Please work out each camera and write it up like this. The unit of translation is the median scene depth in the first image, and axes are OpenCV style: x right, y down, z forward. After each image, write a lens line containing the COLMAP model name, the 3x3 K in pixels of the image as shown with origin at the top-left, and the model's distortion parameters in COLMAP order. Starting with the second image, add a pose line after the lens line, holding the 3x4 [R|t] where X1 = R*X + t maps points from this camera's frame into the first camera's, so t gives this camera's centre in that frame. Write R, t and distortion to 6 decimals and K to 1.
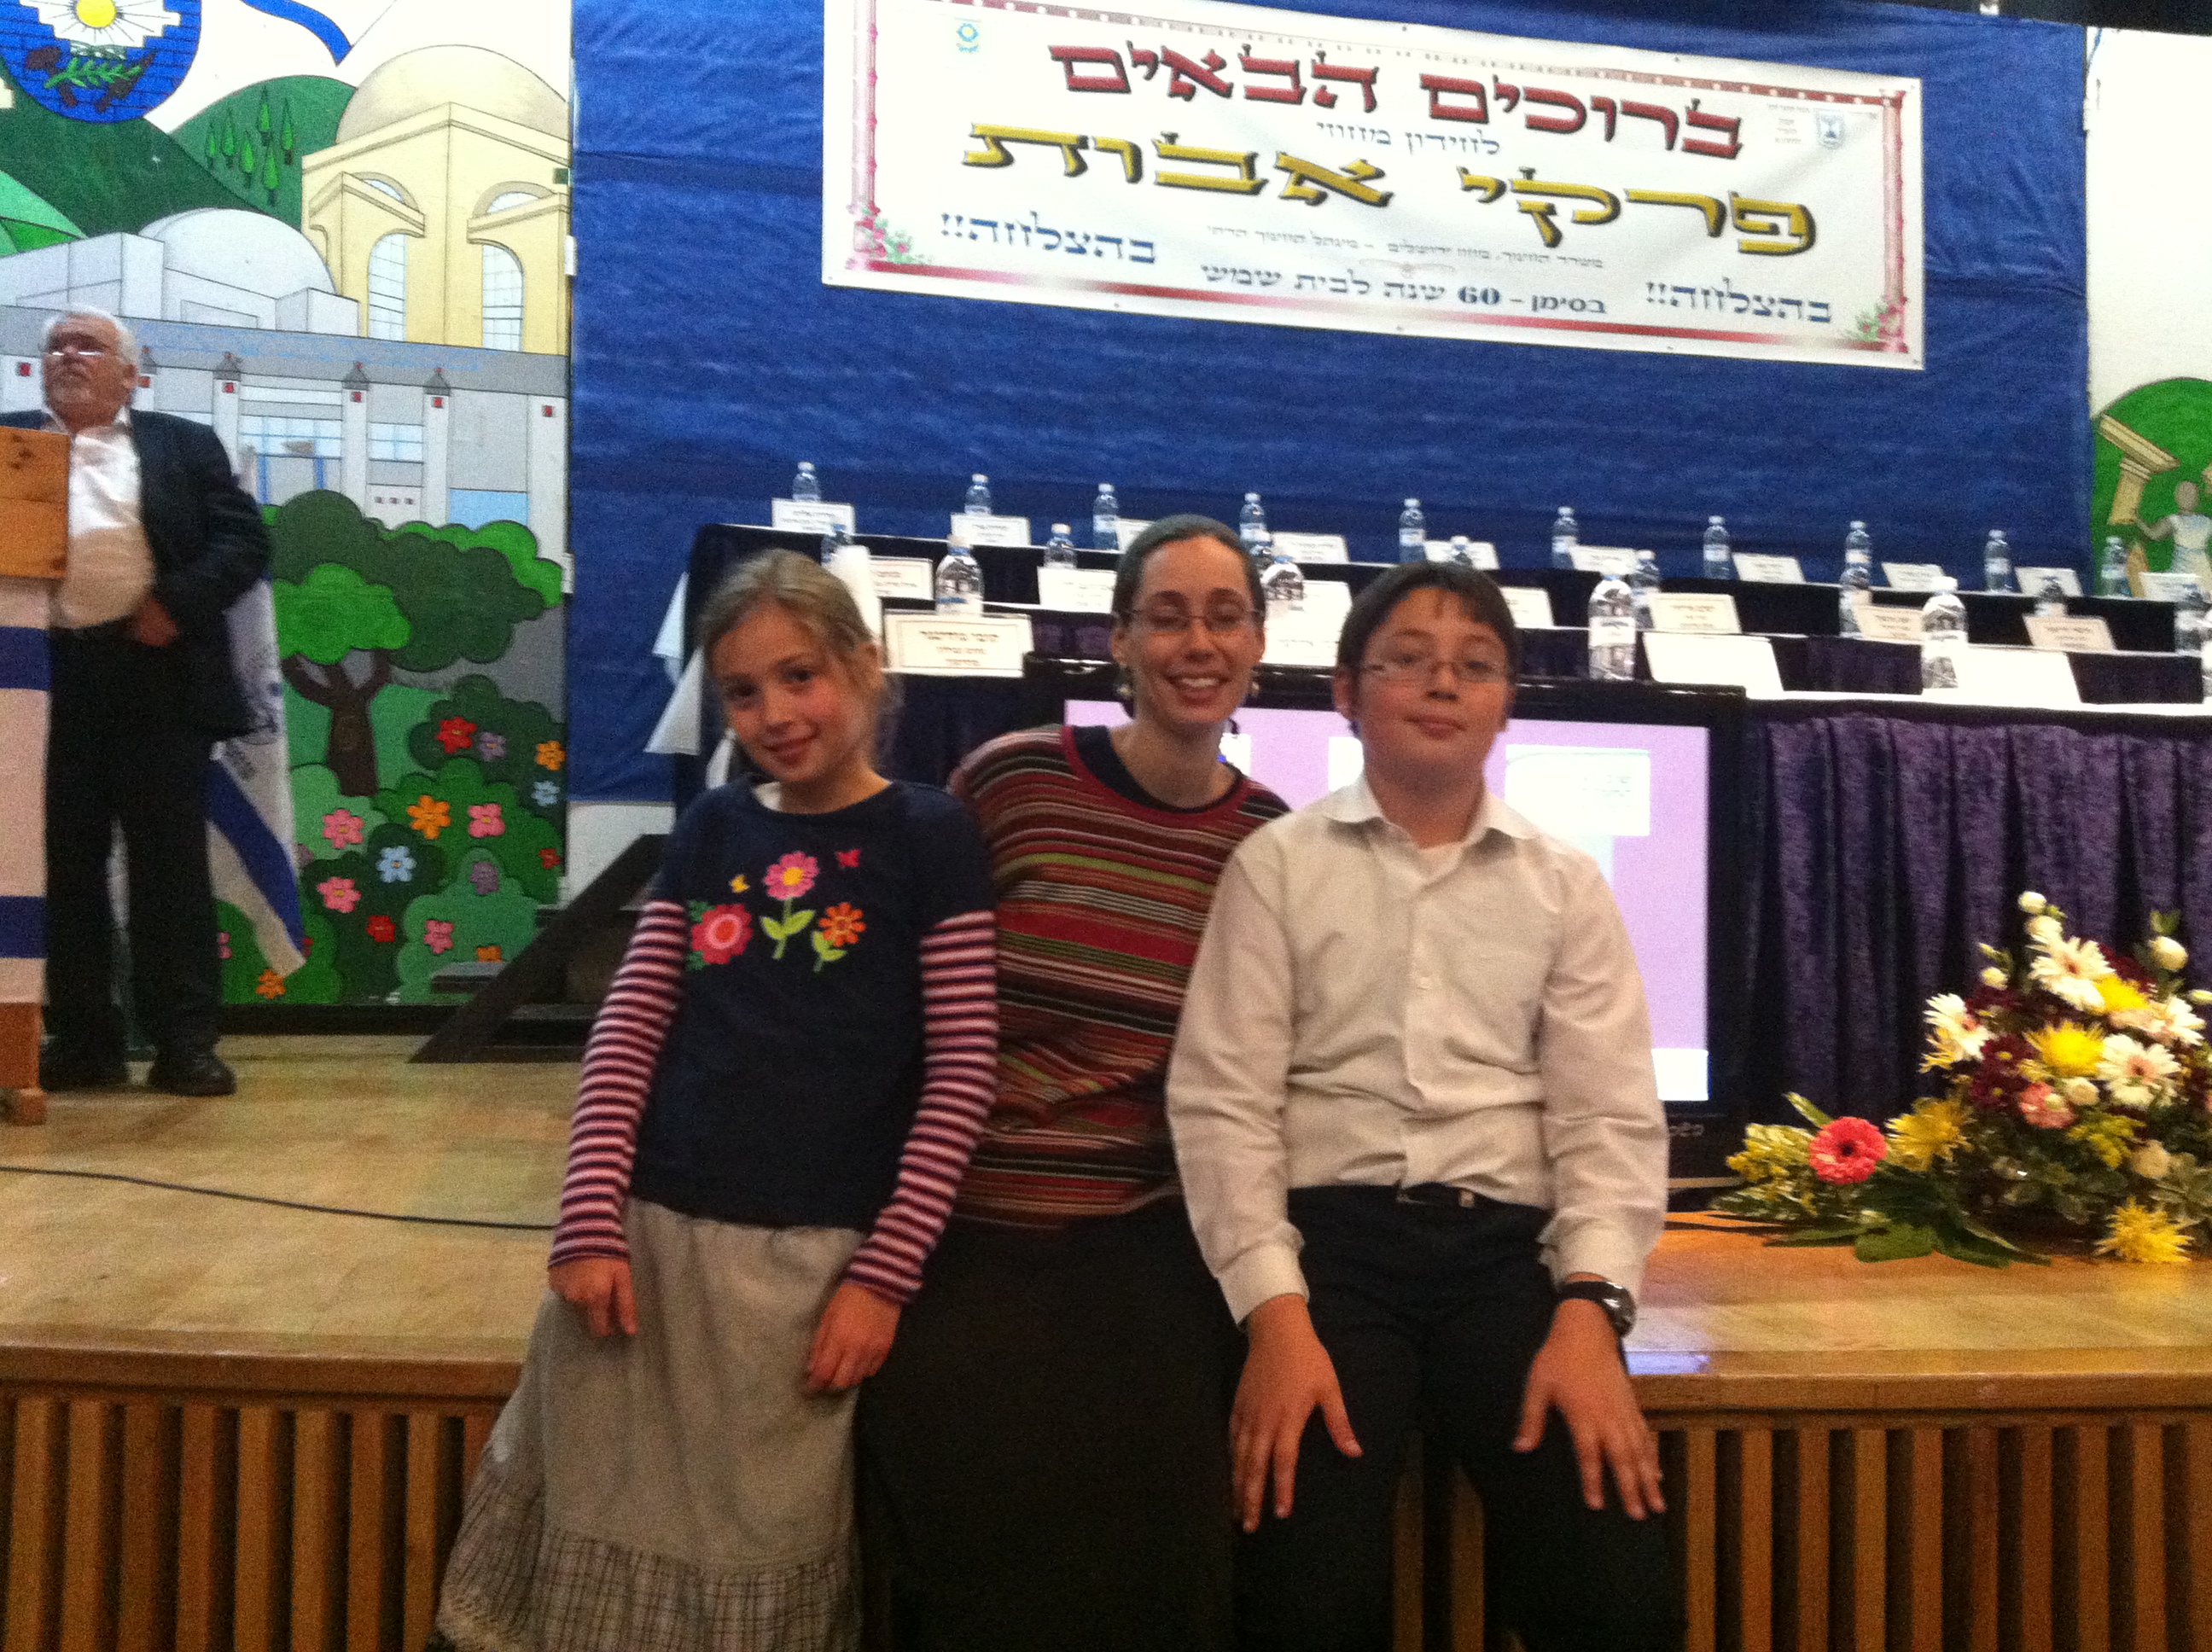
lens RADIAL K [[2073.4, 0, 1106.0], [0, 2073.4, 836.7], [0, 0, 1]] dist [0.048077, -0.083009]
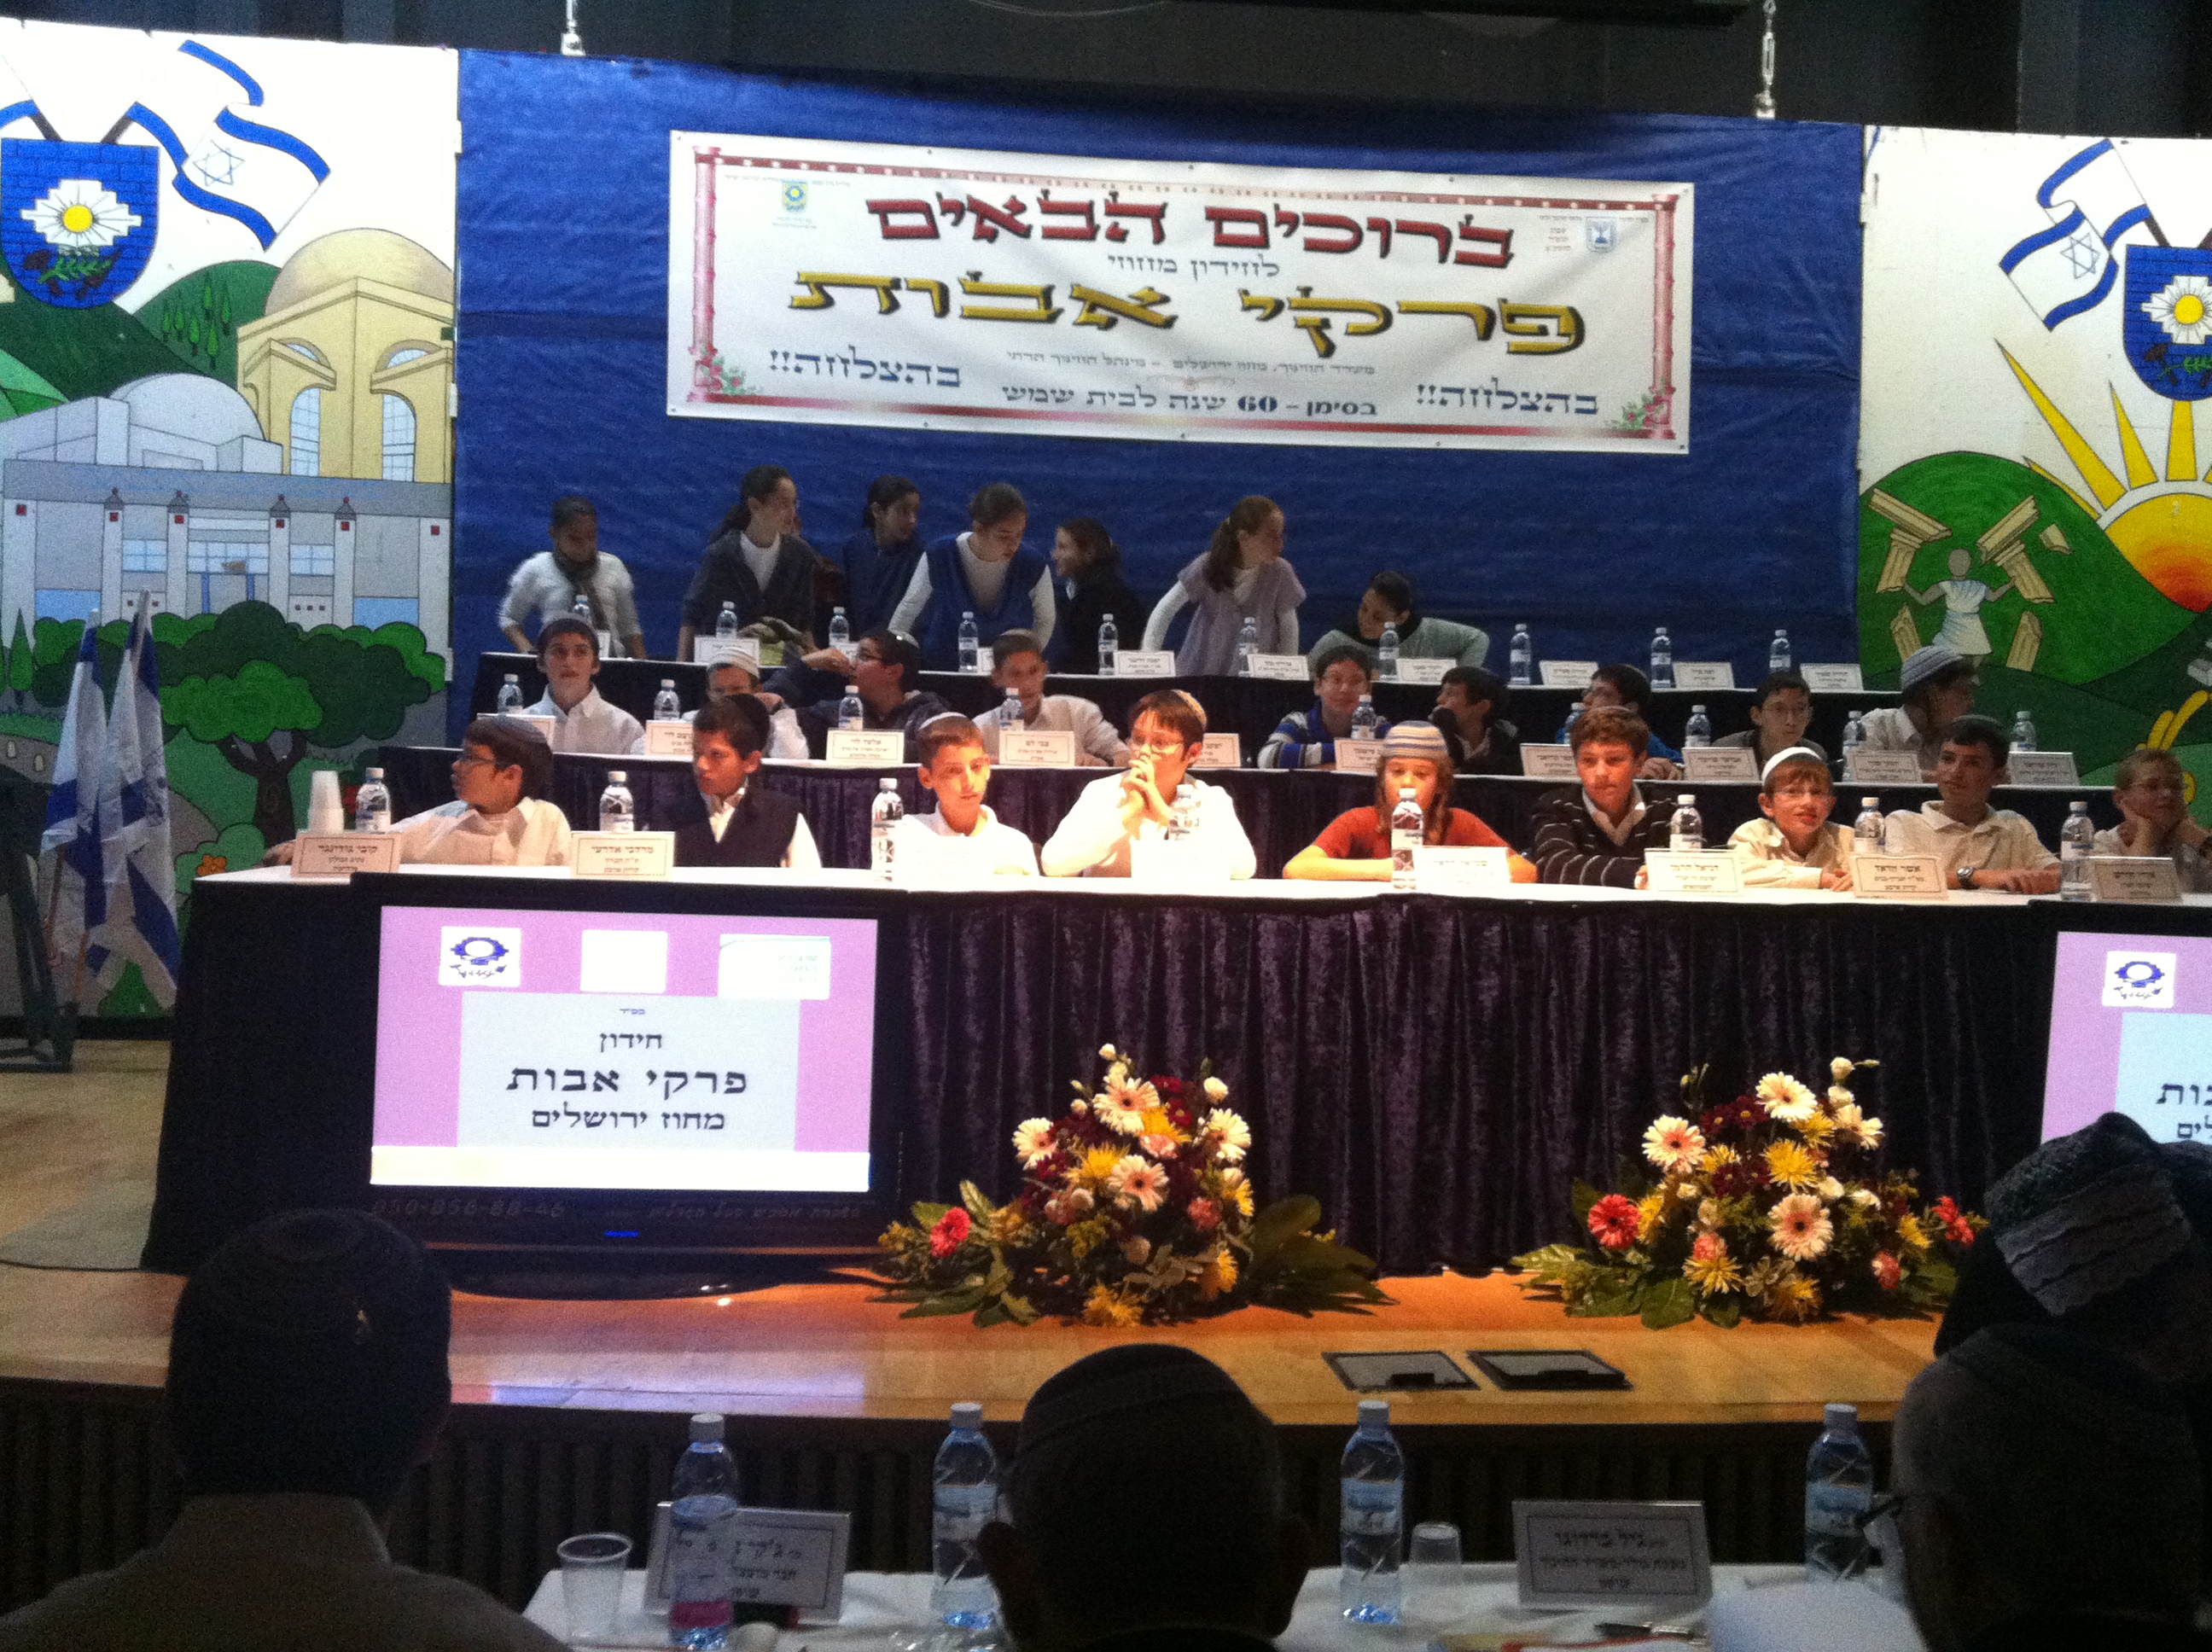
lens RADIAL K [[2095.7, 0, 1107.2], [0, 2095.7, 826.7], [0, 0, 1]] dist [0.097830, -0.201958]
pose [[0.990450, 0.010545, -0.137472, 0.271844], [-0.006176, 0.999463, 0.032170, -0.069760], [0.137737, -0.031013, 0.989983, -0.158178]]
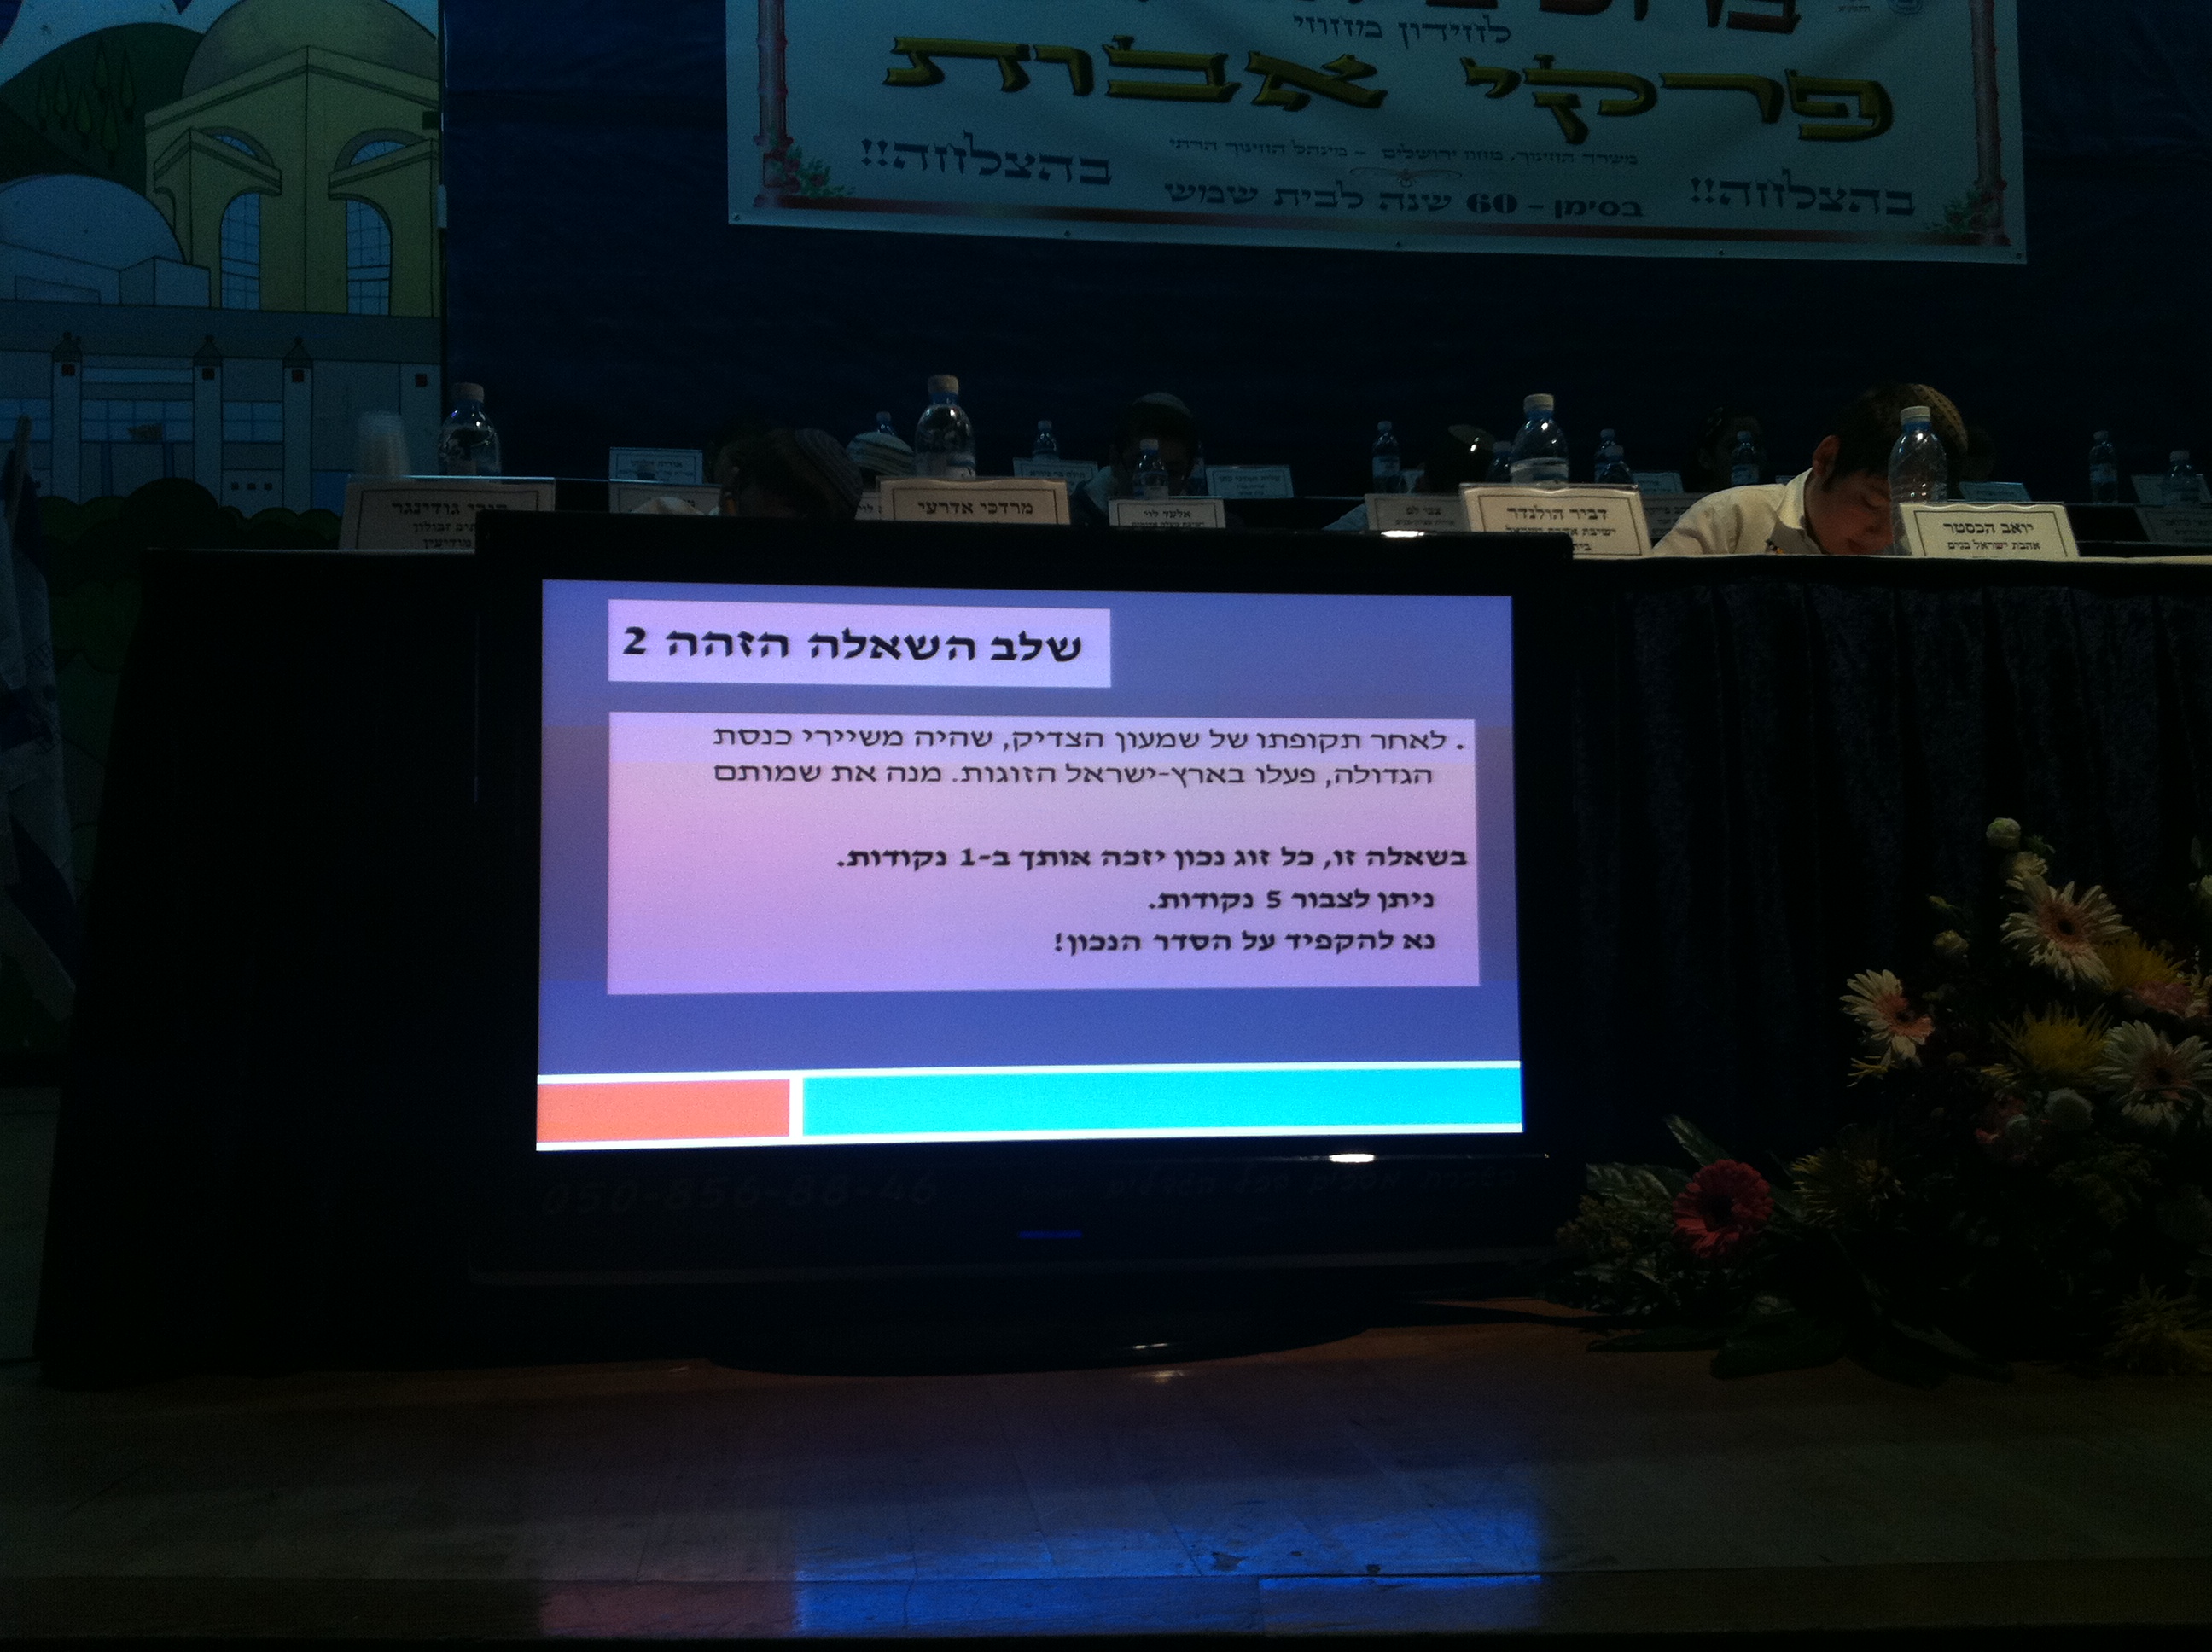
lens RADIAL K [[2073.4, 0, 1106.0], [0, 2073.4, 836.7], [0, 0, 1]] dist [0.048077, -0.083009]
pose [[0.995557, -0.033379, -0.088047, 0.091335], [0.032014, 0.999345, -0.016879, 0.015172], [0.088553, 0.013986, 0.995973, 0.127964]]
